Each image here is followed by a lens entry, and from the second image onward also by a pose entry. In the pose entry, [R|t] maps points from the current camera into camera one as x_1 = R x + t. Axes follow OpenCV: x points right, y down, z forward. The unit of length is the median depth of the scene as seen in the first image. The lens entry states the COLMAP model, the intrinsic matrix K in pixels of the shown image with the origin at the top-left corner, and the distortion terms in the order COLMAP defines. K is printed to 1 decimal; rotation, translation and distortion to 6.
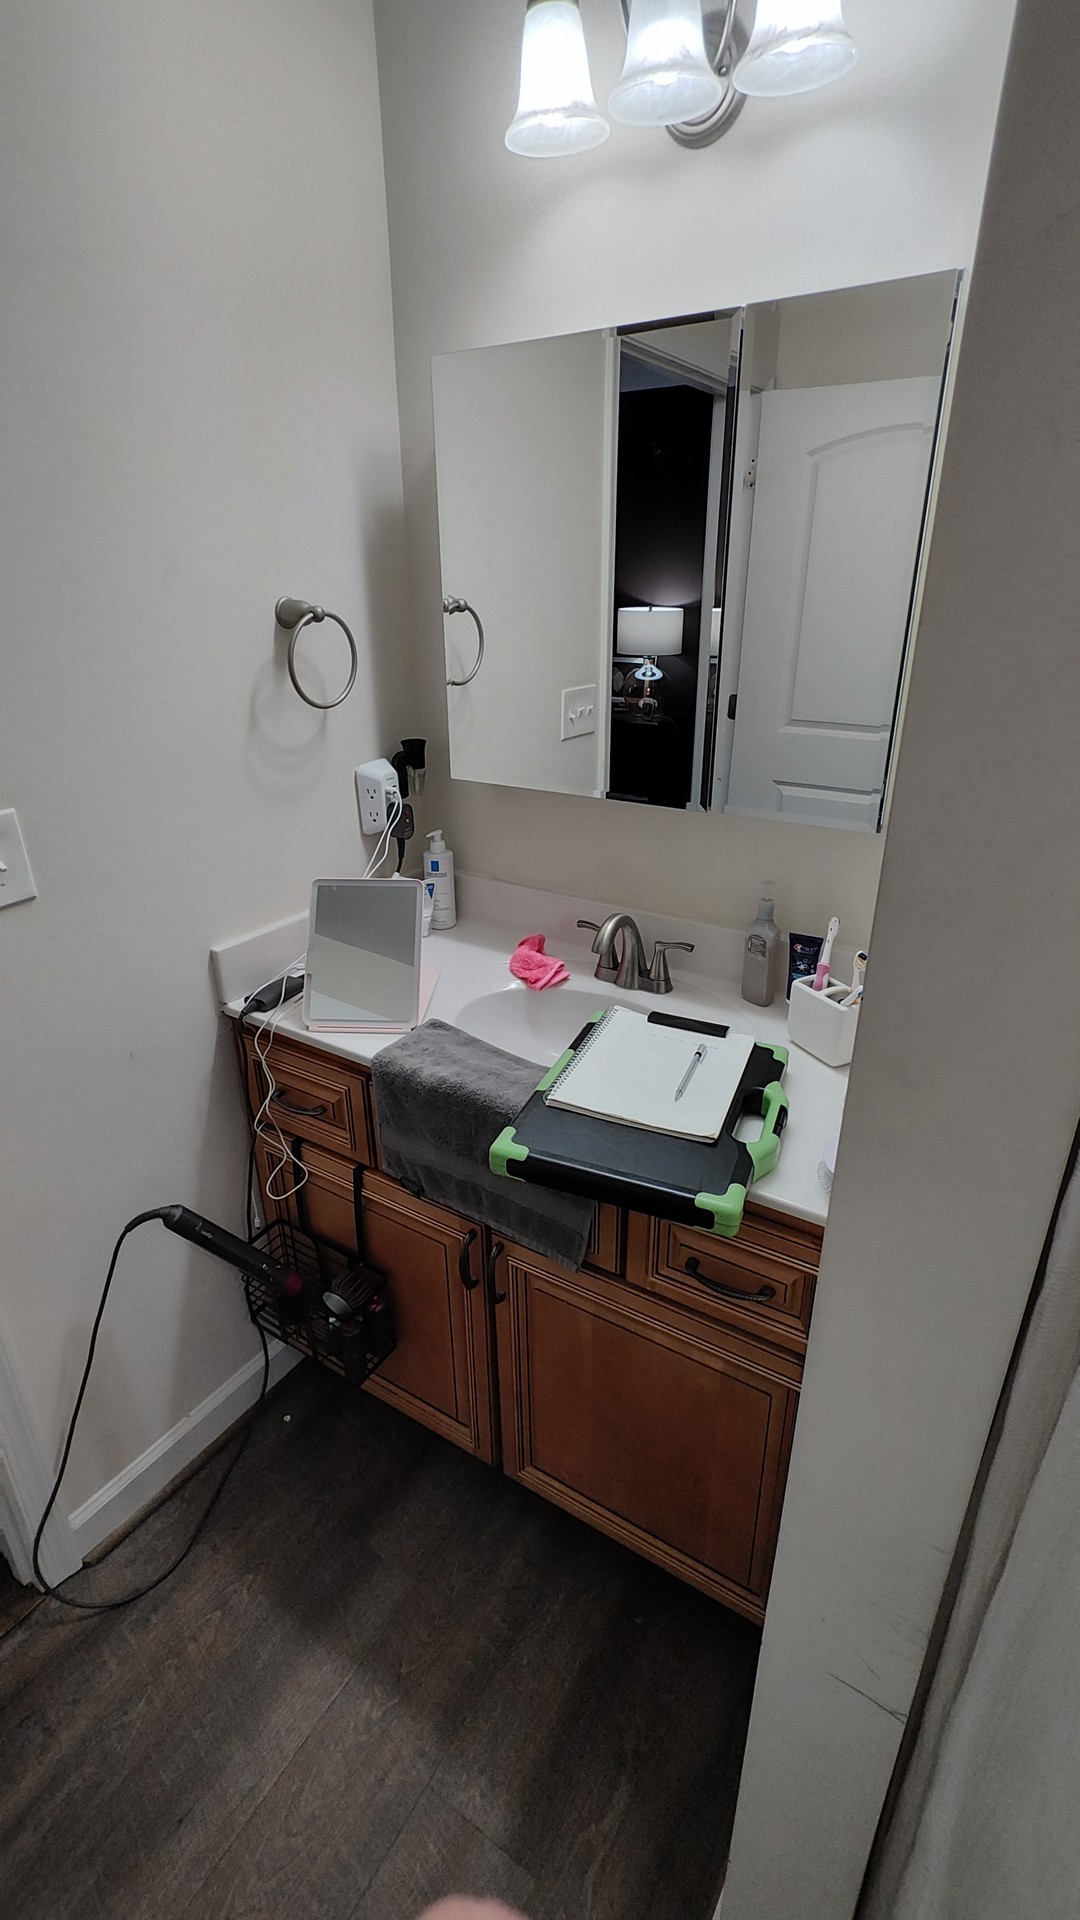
lens RADIAL K [[885.0, 0, 540.9], [0, 885.0, 962.1], [0, 0, 1]] dist [0.002060, 0.002505]
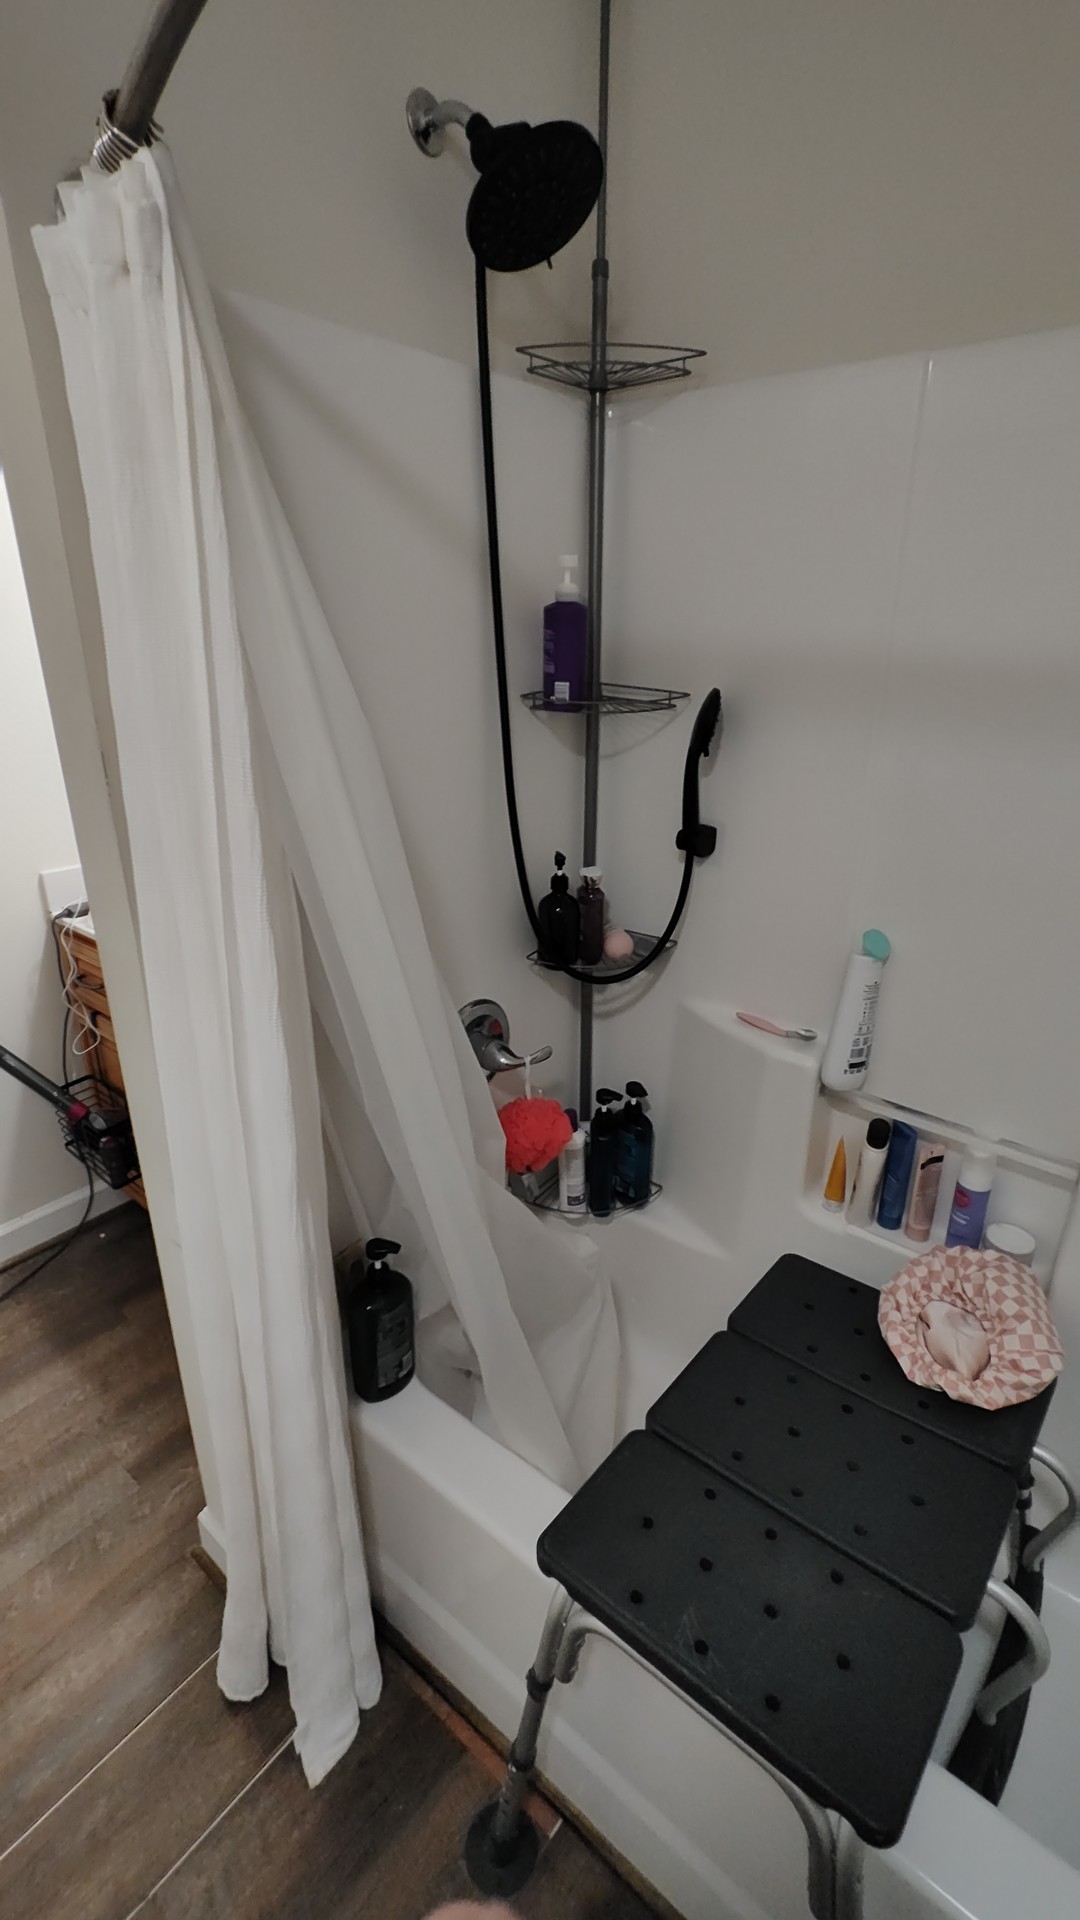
lens RADIAL K [[885.0, 0, 540.4], [0, 885.0, 956.6], [0, 0, 1]] dist [0.002060, 0.002505]
pose [[0.992735, 0.054476, -0.107280, 0.584967], [-0.060698, 0.996606, -0.055615, 0.146617], [0.103886, 0.061723, 0.992672, -0.346396]]
